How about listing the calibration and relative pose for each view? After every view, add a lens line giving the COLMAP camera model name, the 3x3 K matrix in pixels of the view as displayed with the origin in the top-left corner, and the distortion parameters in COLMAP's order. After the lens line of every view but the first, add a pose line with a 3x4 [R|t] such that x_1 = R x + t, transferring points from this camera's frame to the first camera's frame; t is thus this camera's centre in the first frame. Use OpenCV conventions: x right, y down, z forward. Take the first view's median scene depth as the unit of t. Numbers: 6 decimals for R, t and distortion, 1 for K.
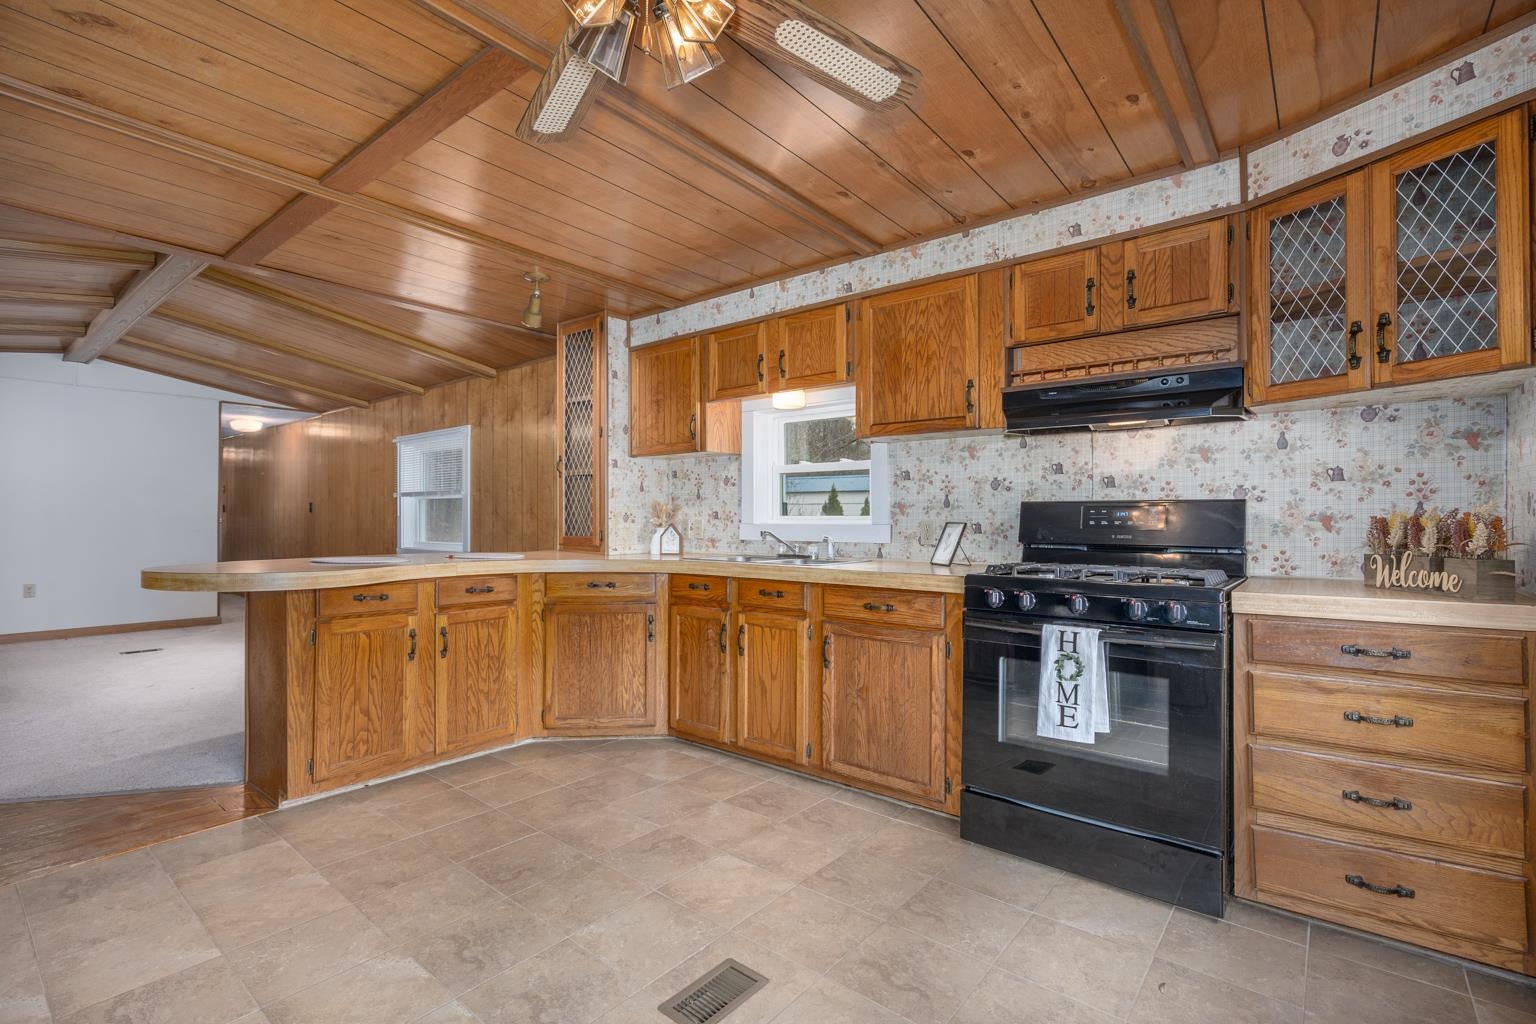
lens RADIAL K [[707.9, 0, 763.2], [0, 707.9, 515.7], [0, 0, 1]] dist [-0.003448, 0.002852]
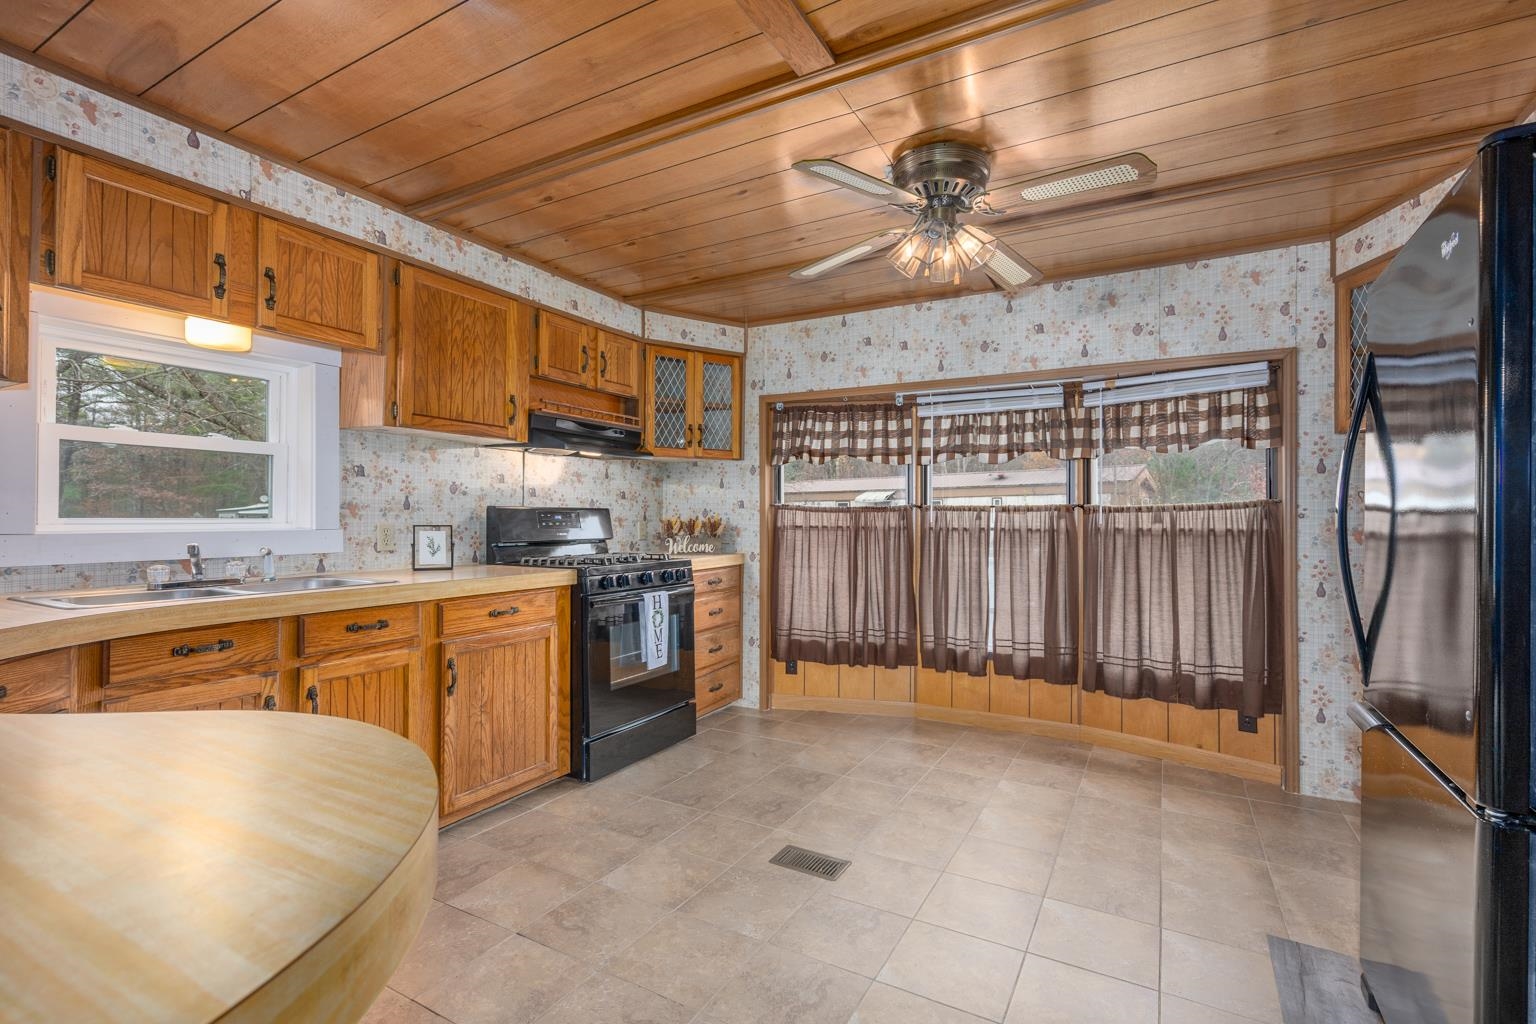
lens RADIAL K [[707.9, 0, 770.0], [0, 707.9, 518.5], [0, 0, 1]] dist [-0.003448, 0.002852]
pose [[-0.182079, -0.001591, 0.983283, -0.809892], [-0.003676, 0.999993, 0.000937, -0.002838], [-0.983277, -0.003443, -0.182084, 0.758028]]
